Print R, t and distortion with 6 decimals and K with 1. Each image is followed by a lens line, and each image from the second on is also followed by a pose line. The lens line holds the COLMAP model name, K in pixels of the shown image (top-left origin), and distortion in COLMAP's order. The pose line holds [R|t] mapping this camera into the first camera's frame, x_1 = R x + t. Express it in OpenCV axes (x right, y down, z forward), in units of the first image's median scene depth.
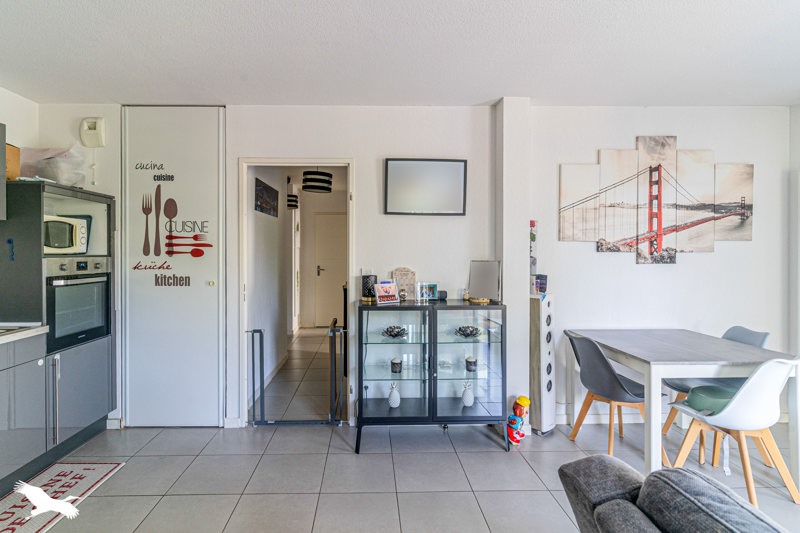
lens RADIAL K [[387.2, 0, 399.8], [0, 387.2, 257.2], [0, 0, 1]] dist [0.000166, -0.000041]
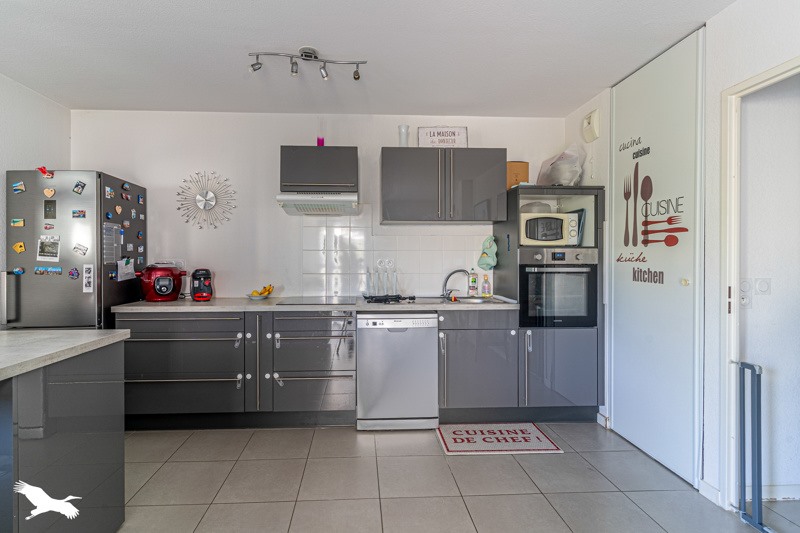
lens RADIAL K [[421.4, 0, 400.0], [0, 421.4, 266.5], [0, 0, 1]] dist [-0.000520, -0.000393]
pose [[-0.030287, 0.013648, -0.999448, 0.328851], [-0.007415, 0.999876, 0.013878, 0.032815], [0.999514, 0.007831, -0.030182, 0.514456]]
